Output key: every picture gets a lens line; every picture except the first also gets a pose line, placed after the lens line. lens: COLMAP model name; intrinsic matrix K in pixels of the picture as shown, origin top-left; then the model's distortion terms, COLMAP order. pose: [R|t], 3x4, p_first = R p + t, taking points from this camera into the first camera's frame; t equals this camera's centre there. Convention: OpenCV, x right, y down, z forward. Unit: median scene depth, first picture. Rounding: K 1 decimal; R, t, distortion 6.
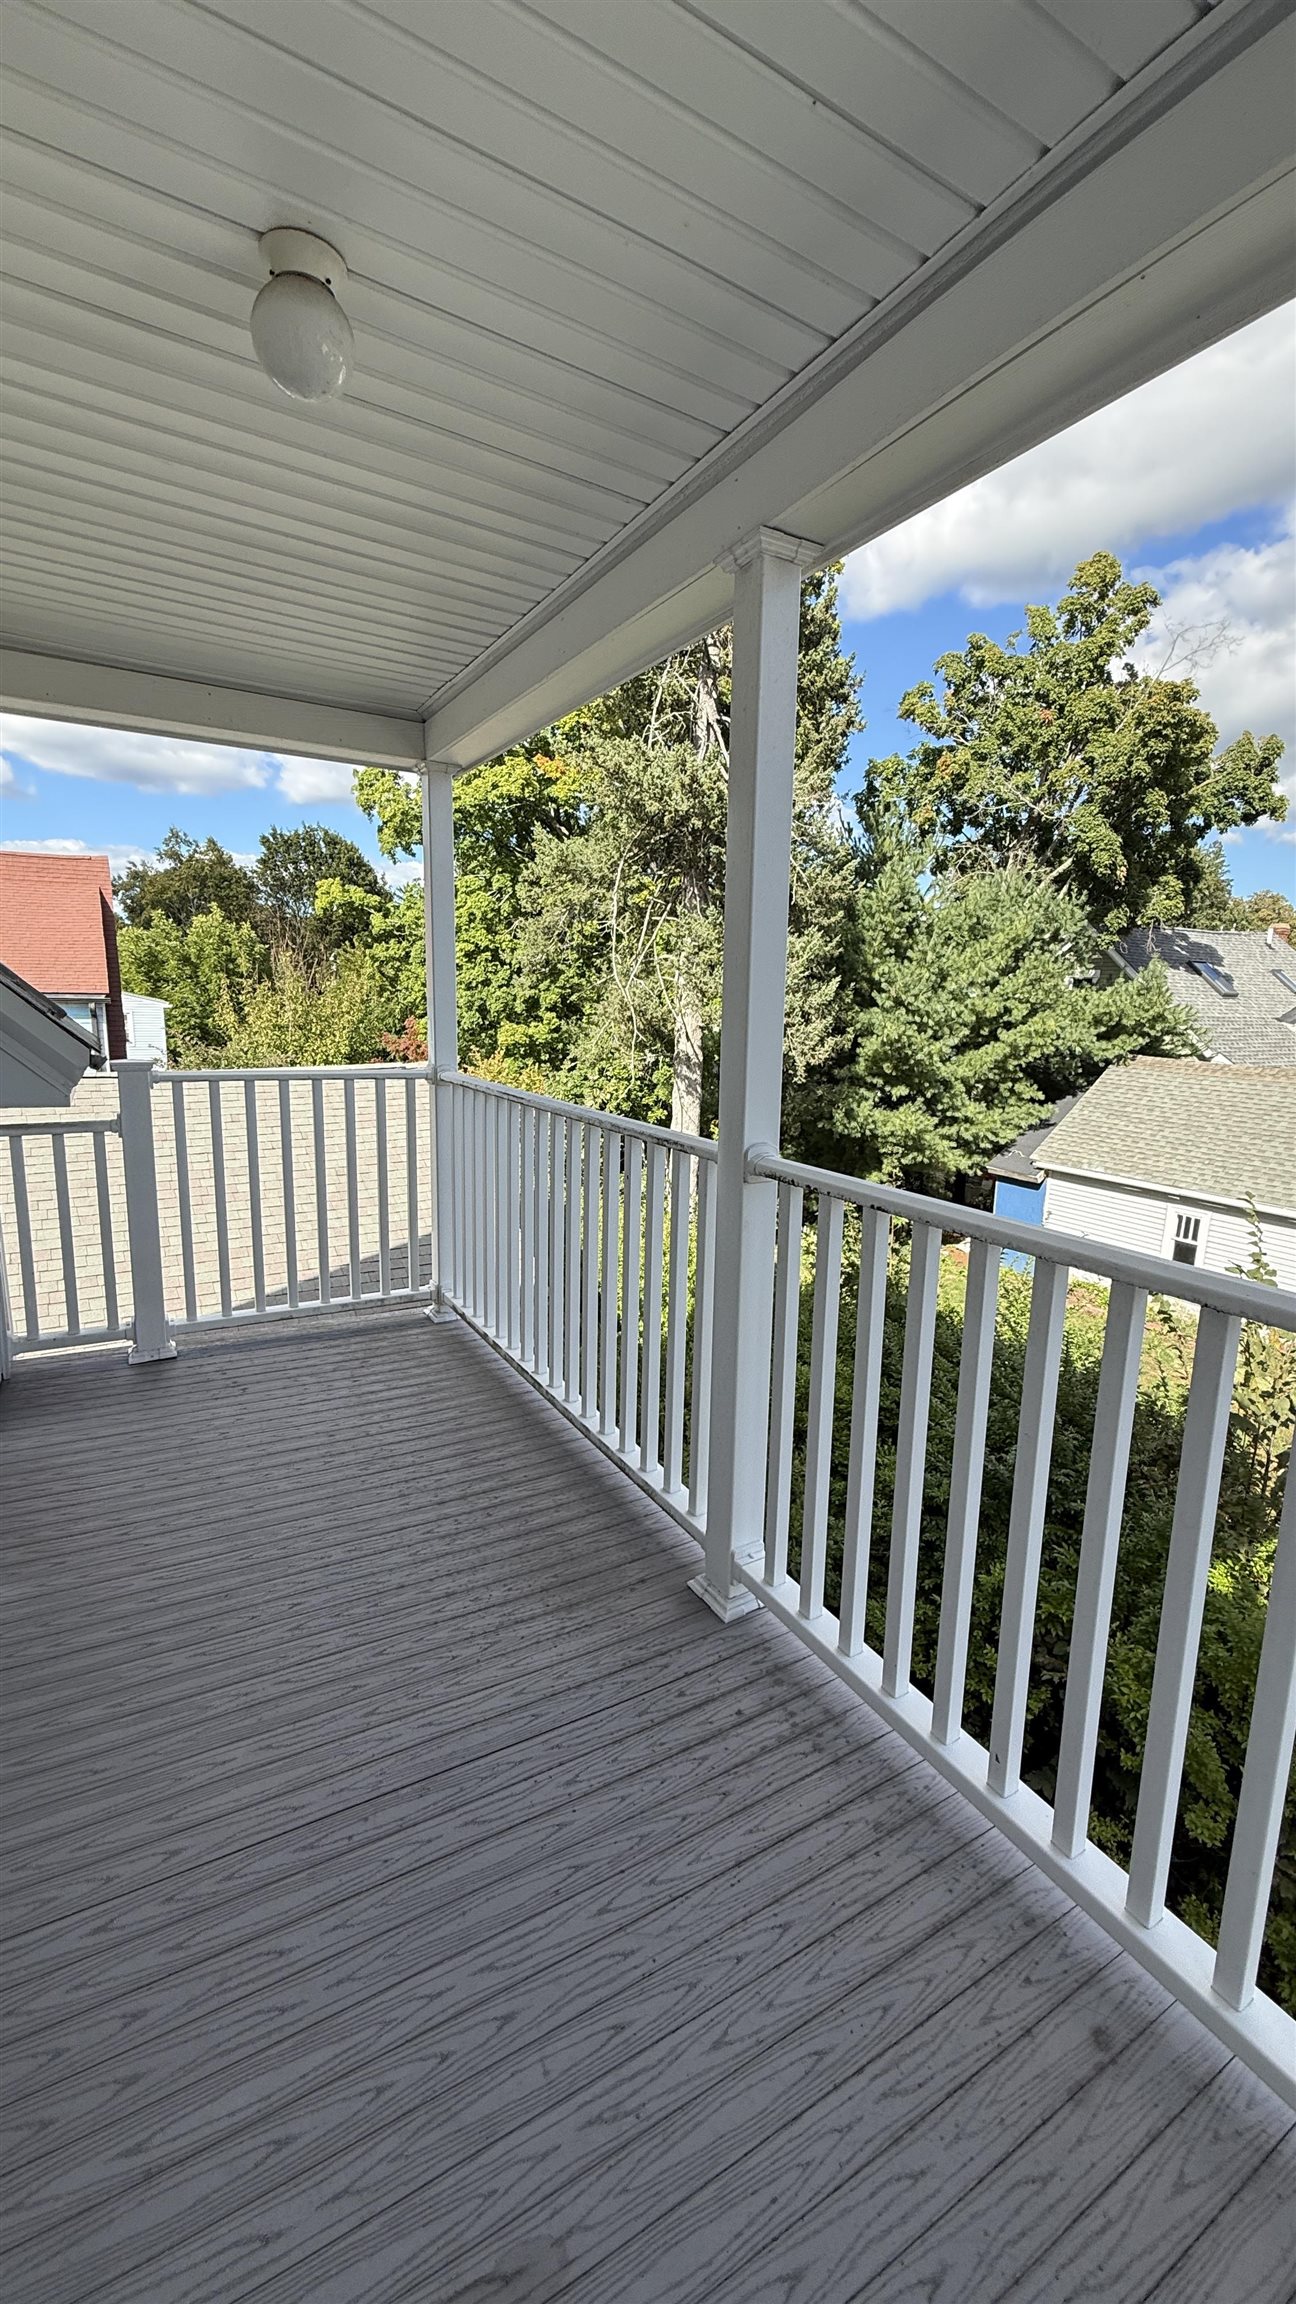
lens RADIAL K [[917.1, 0, 650.8], [0, 917.1, 1148.5], [0, 0, 1]] dist [0.000543, -0.000136]
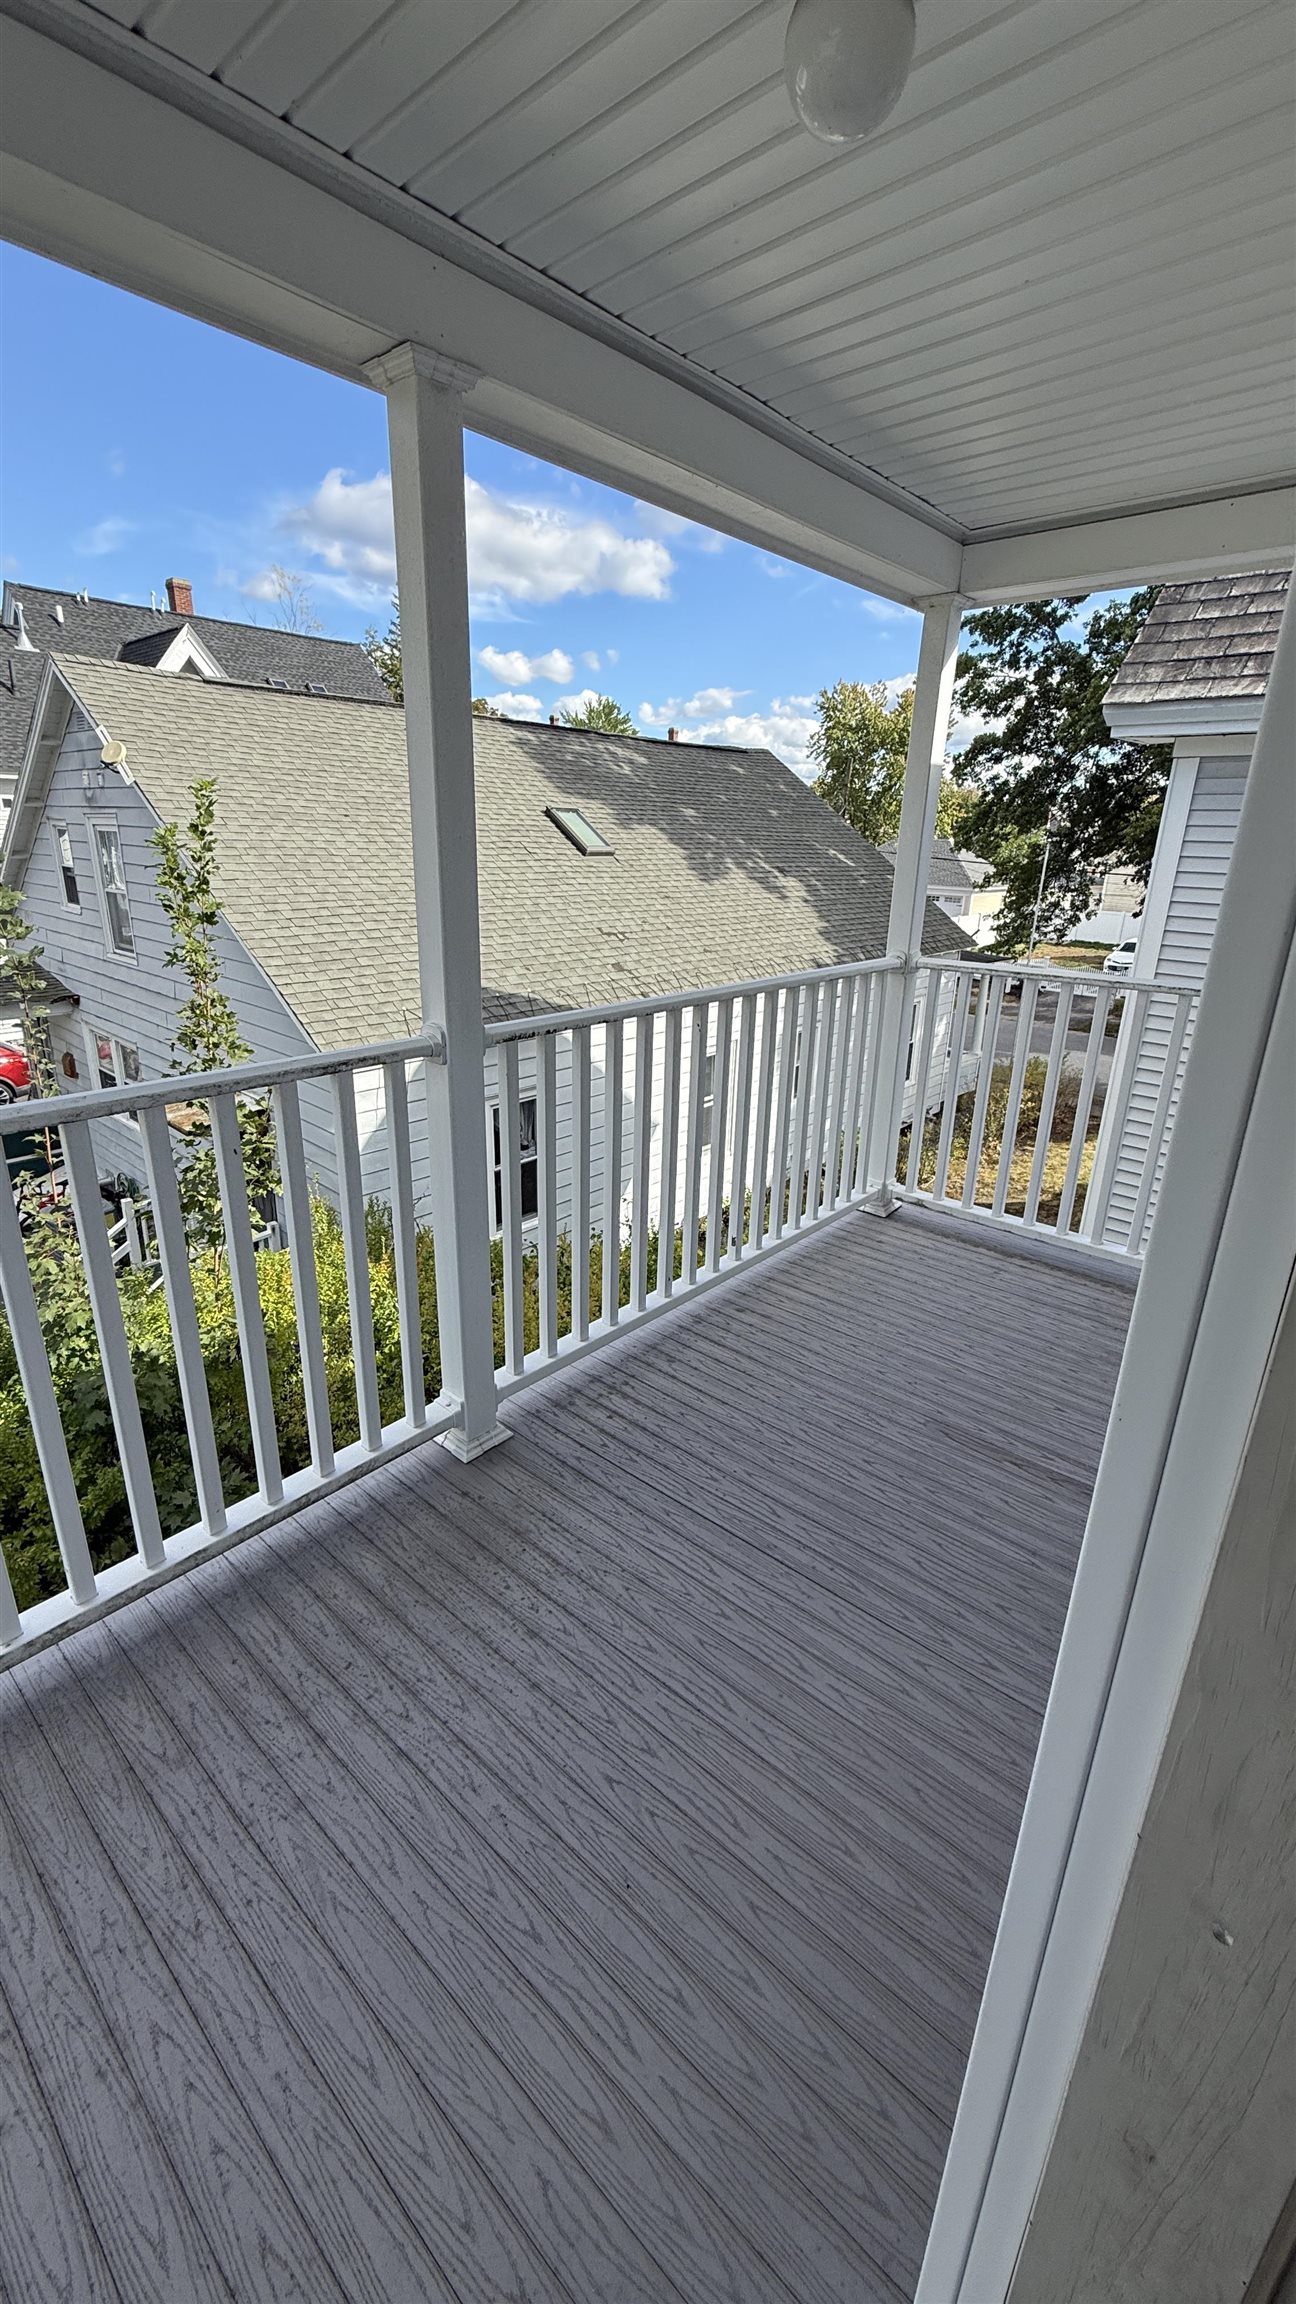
lens RADIAL K [[917.1, 0, 650.8], [0, 917.1, 1148.5], [0, 0, 1]] dist [0.000543, -0.000136]
pose [[-0.301940, -0.348413, 0.887379, -1.020356], [0.121010, 0.909286, 0.398189, -0.290562], [-0.945616, 0.227611, -0.232388, 1.201284]]
